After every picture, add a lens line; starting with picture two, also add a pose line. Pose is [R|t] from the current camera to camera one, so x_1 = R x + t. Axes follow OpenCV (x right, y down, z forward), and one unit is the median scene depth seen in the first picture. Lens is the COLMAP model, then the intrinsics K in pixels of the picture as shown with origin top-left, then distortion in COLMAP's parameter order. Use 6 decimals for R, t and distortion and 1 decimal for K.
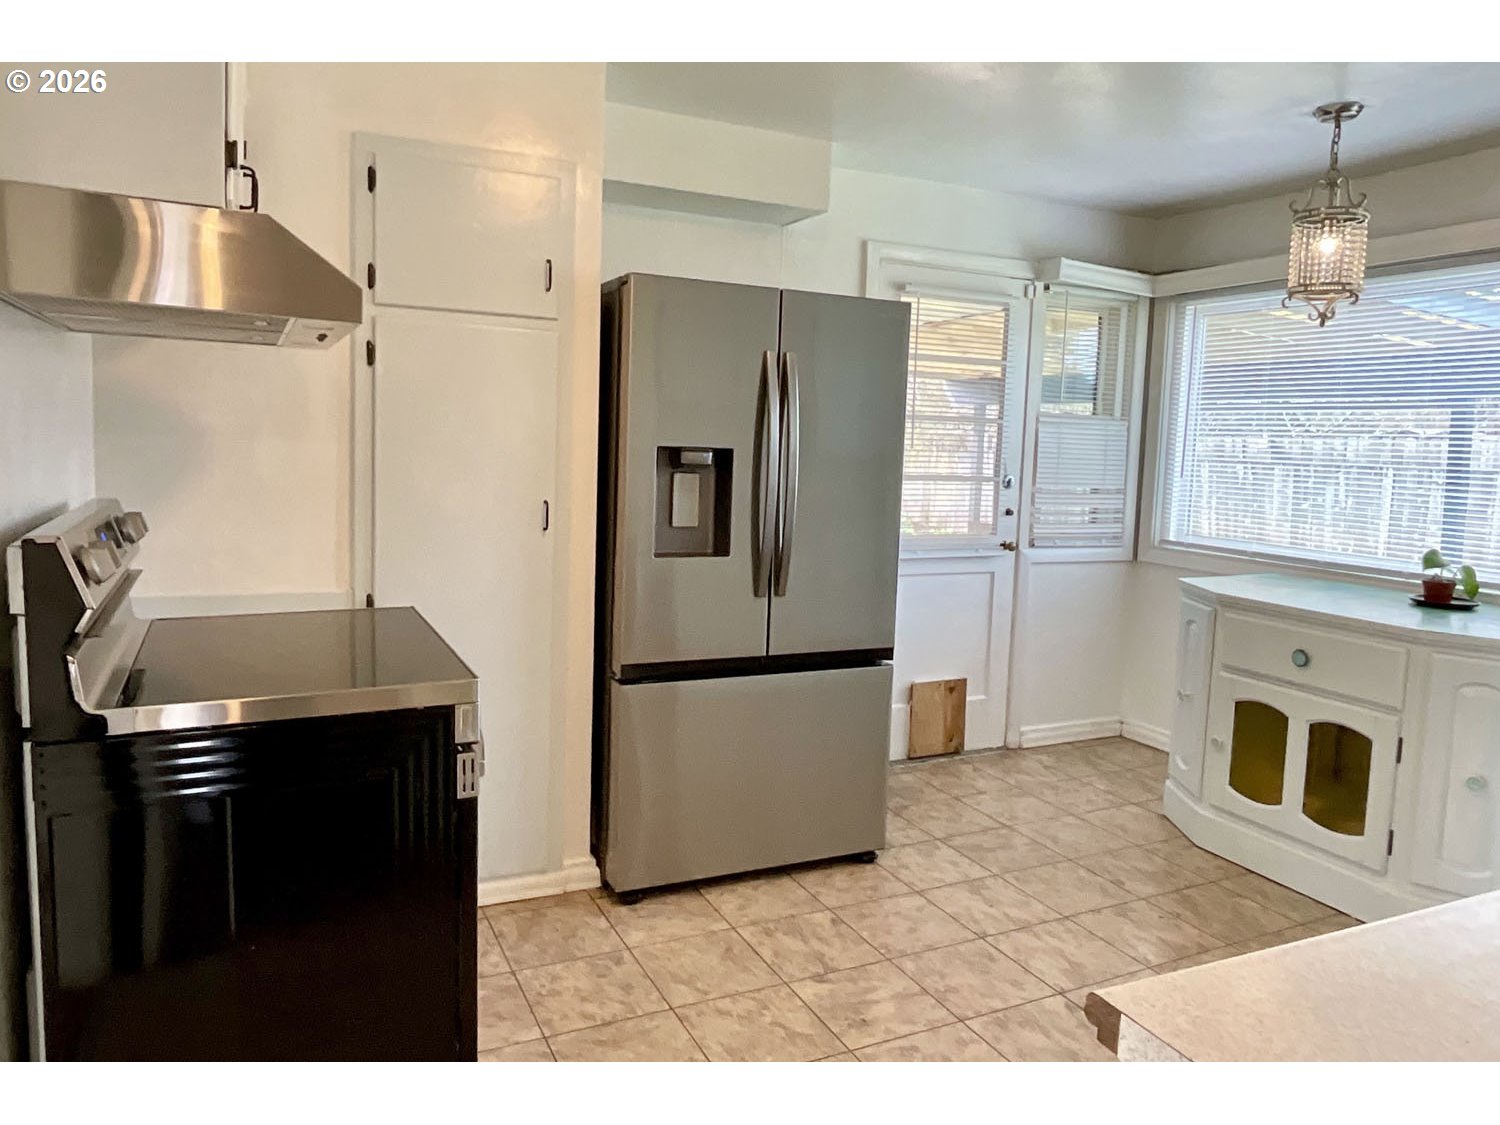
lens RADIAL K [[1031.0, 0, 743.0], [0, 1031.0, 550.6], [0, 0, 1]] dist [-0.003536, -0.004908]
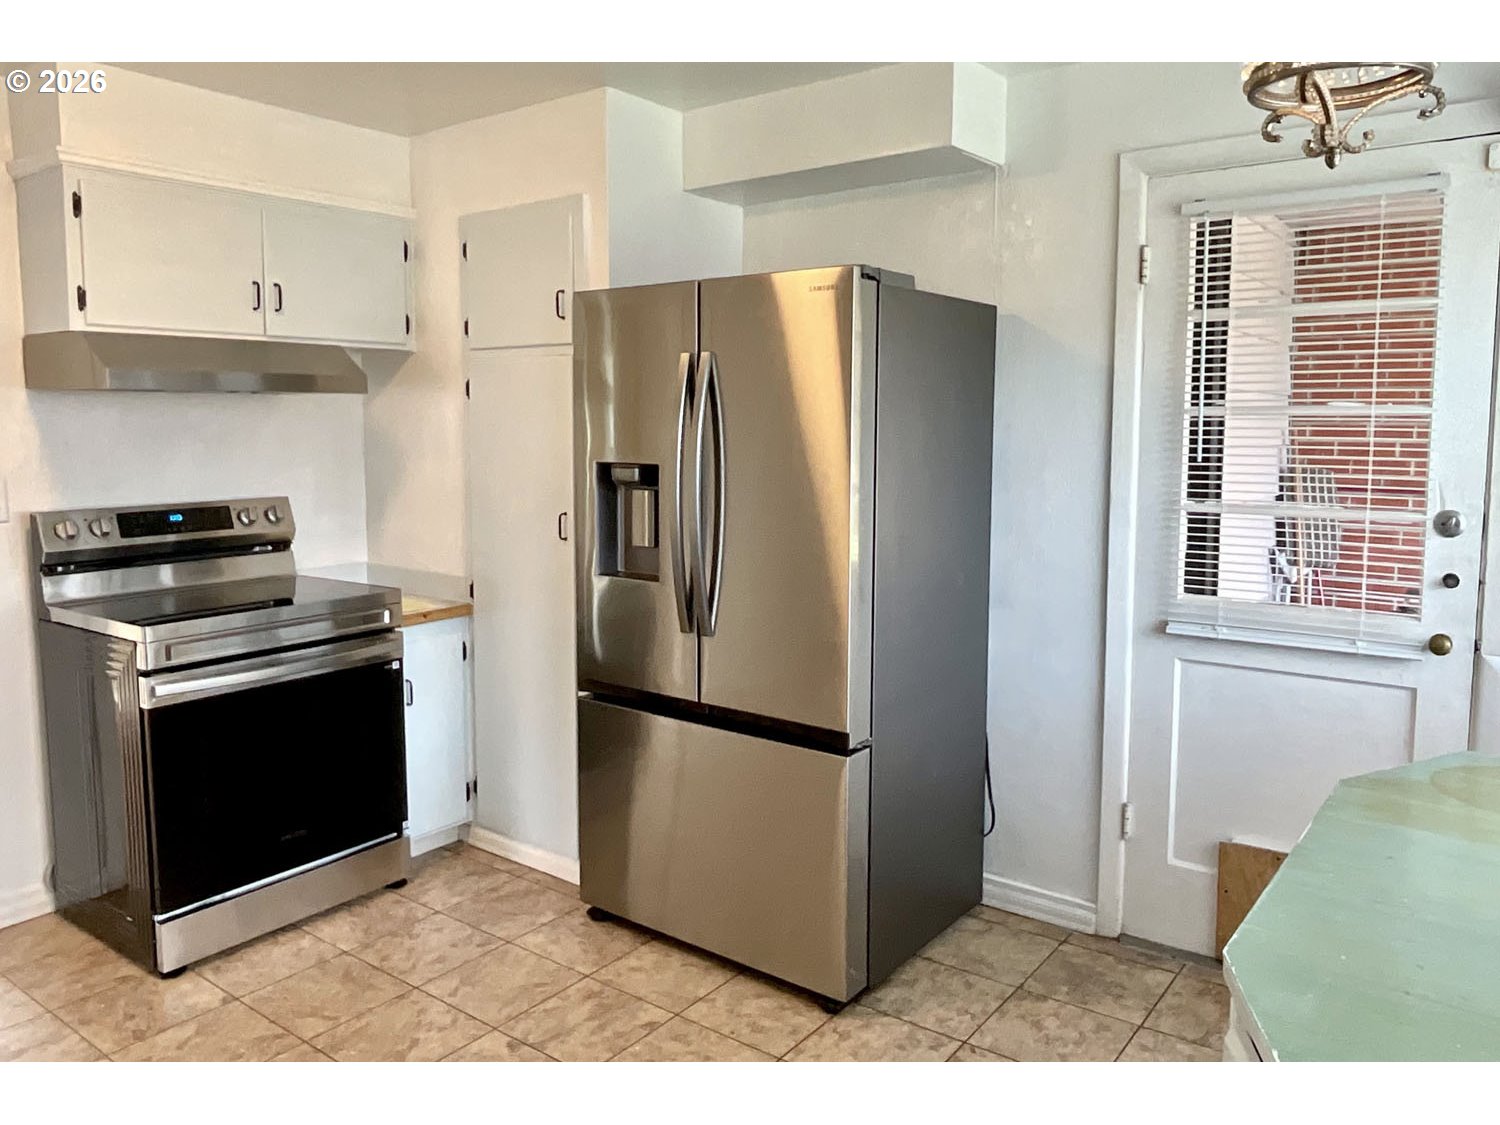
lens RADIAL K [[1096.7, 0, 743.6], [0, 1096.7, 546.8], [0, 0, 1]] dist [0.010948, -0.026621]
pose [[0.444302, 0.067411, -0.893337, 0.800949], [-0.082266, 0.996022, 0.034245, -0.059116], [0.892092, 0.058276, 0.448080, 0.573288]]
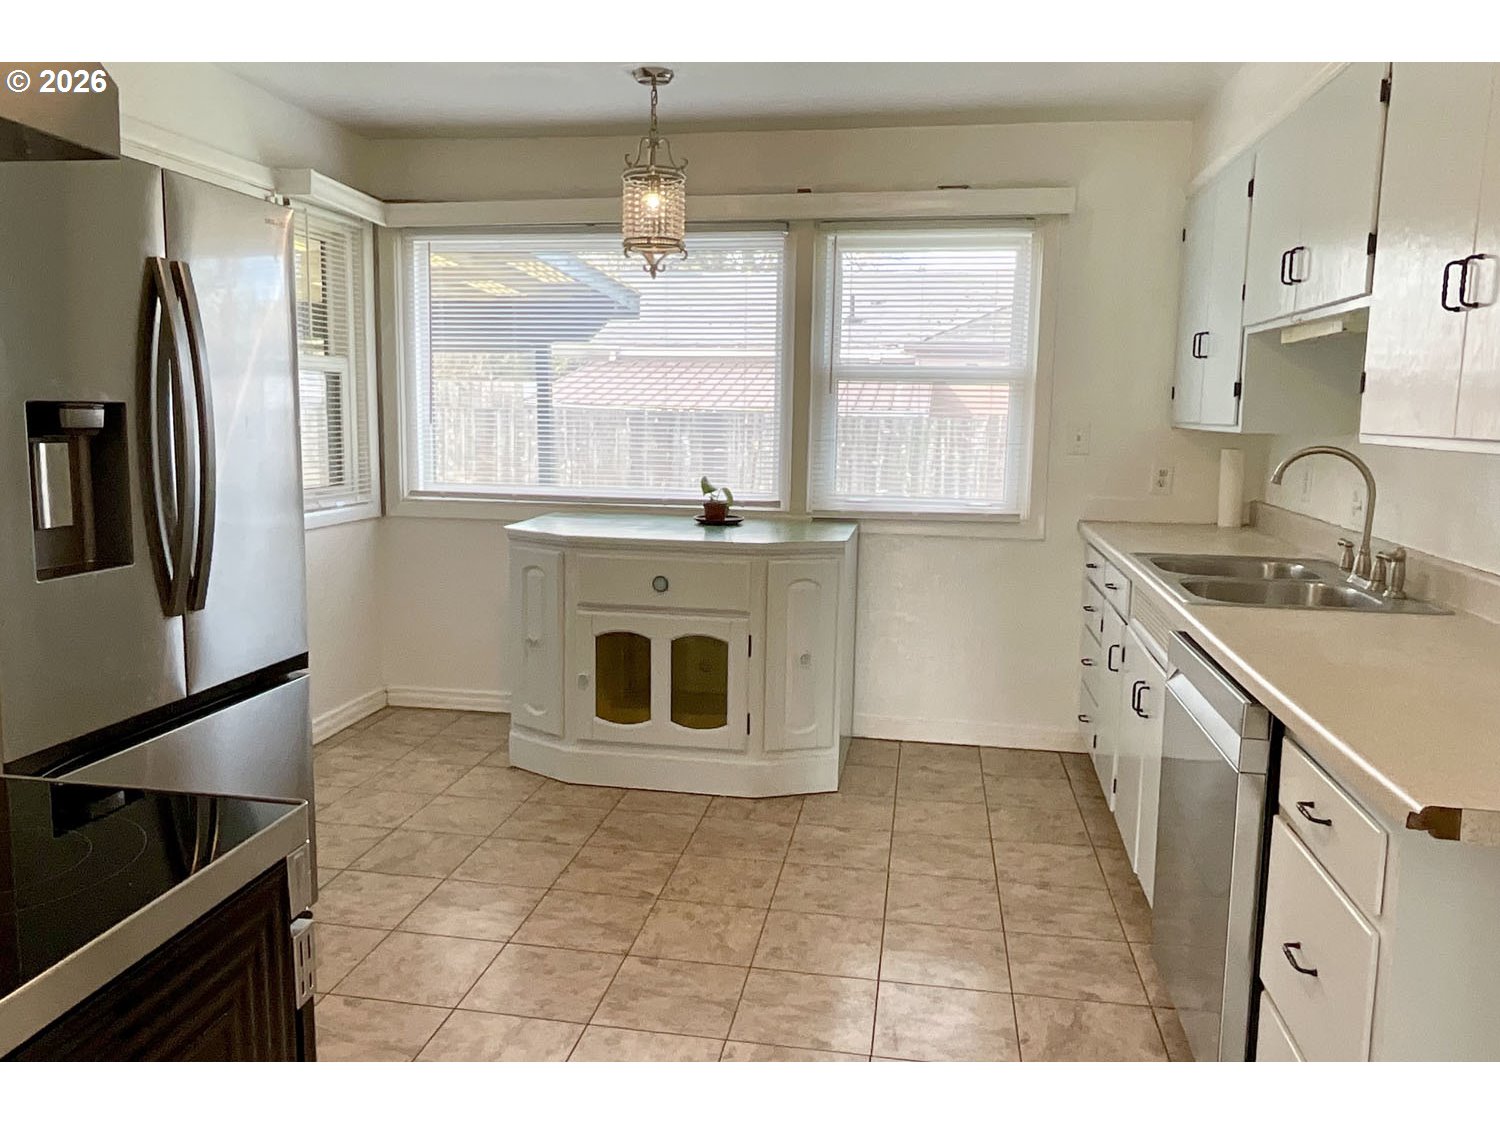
lens RADIAL K [[1096.7, 0, 754.6], [0, 1096.7, 566.6], [0, 0, 1]] dist [0.010948, -0.026621]
pose [[0.575286, -0.141963, 0.805538, -0.323823], [0.093865, 0.989775, 0.107397, -0.028487], [-0.812548, 0.013828, 0.582730, 0.226897]]
